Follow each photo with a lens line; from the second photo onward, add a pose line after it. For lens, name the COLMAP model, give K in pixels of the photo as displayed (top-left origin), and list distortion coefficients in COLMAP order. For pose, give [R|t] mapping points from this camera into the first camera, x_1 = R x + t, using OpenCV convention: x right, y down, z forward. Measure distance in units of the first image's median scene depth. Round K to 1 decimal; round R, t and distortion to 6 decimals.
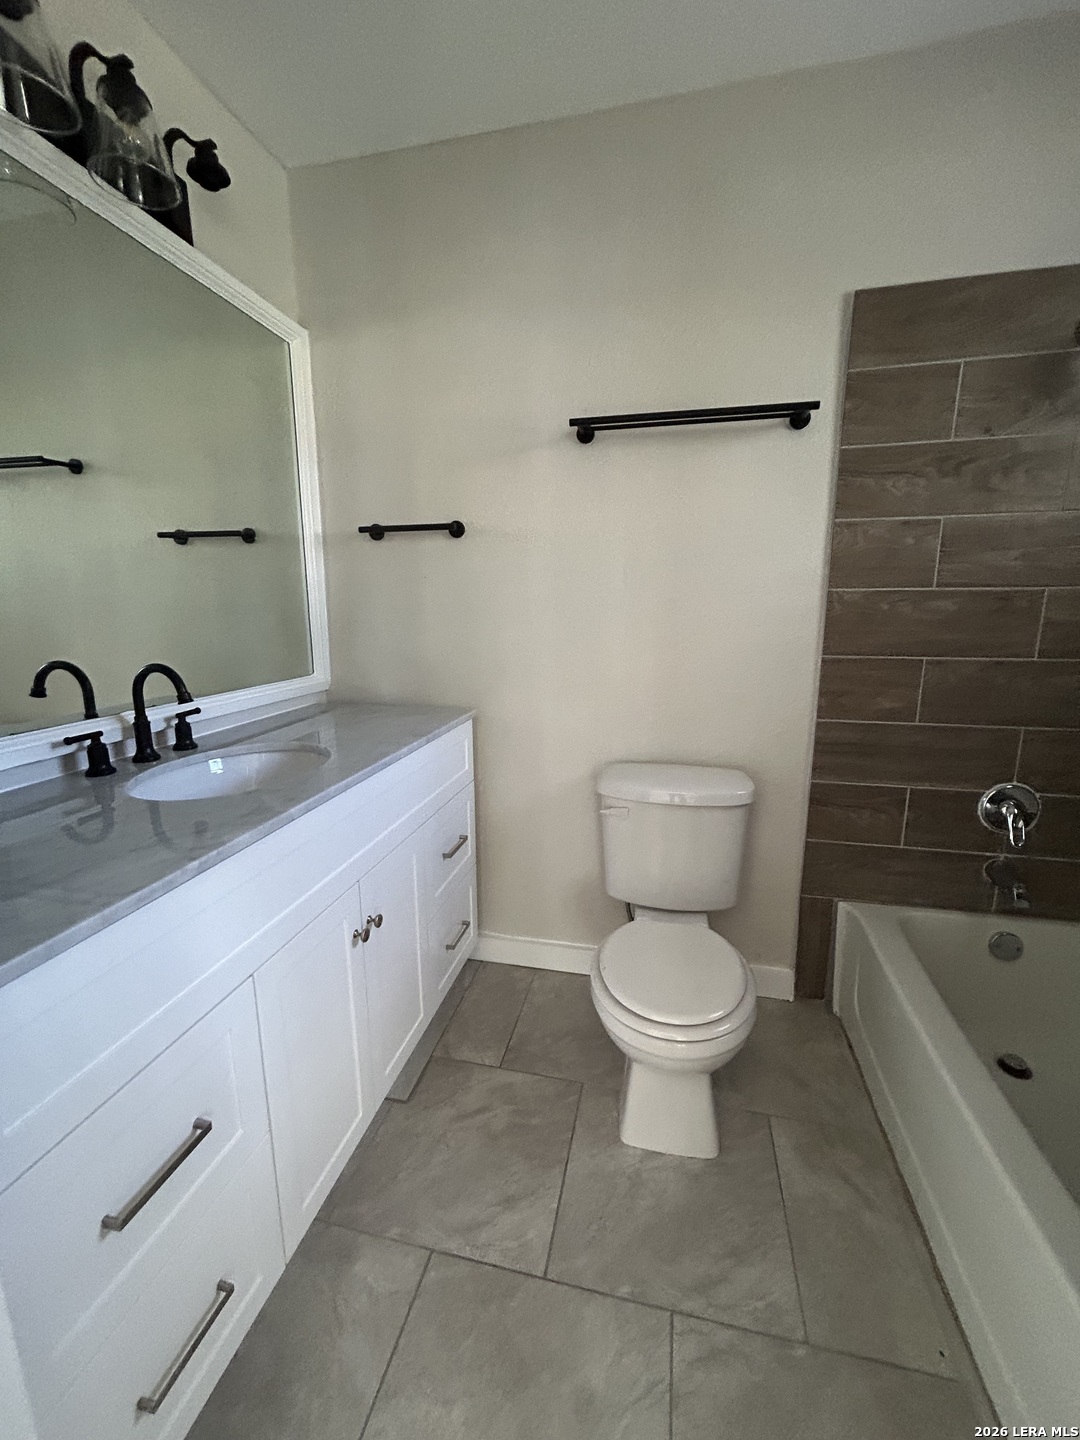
lens RADIAL K [[583.1, 0, 544.7], [0, 583.1, 717.2], [0, 0, 1]] dist [0.001622, 0.001370]
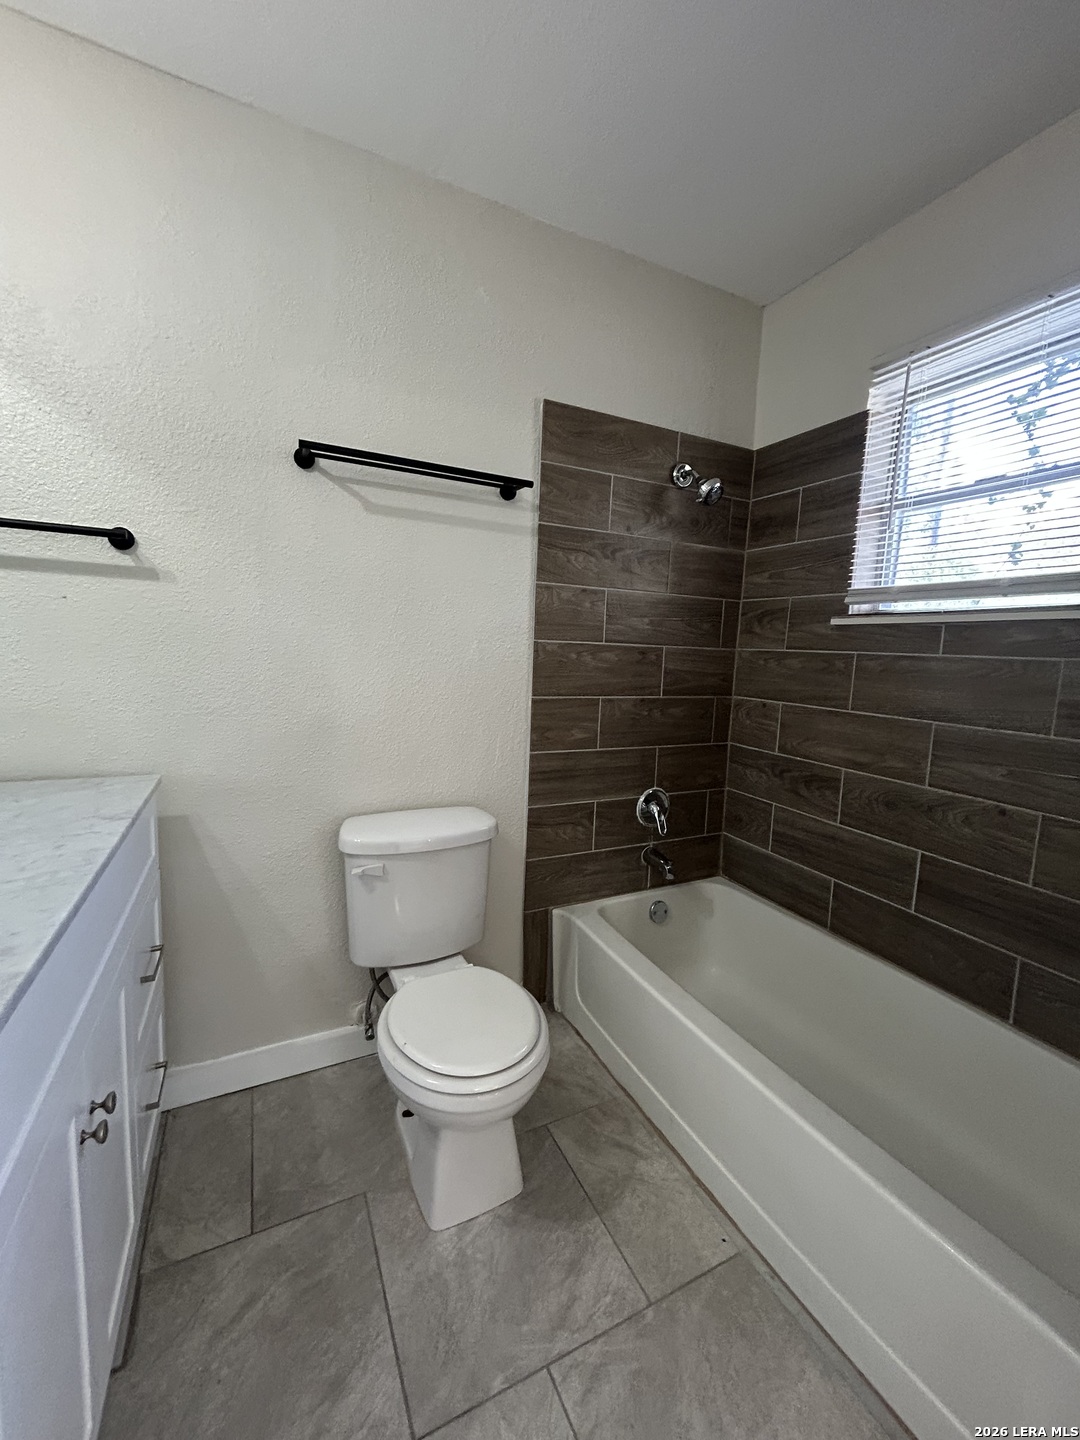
lens RADIAL K [[583.1, 0, 544.0], [0, 583.1, 715.8], [0, 0, 1]] dist [0.001622, 0.001370]
pose [[0.775942, -0.039827, 0.629545, -0.238493], [0.082225, 0.995876, -0.038344, -0.022405], [-0.625422, 0.081517, 0.776017, 0.100052]]
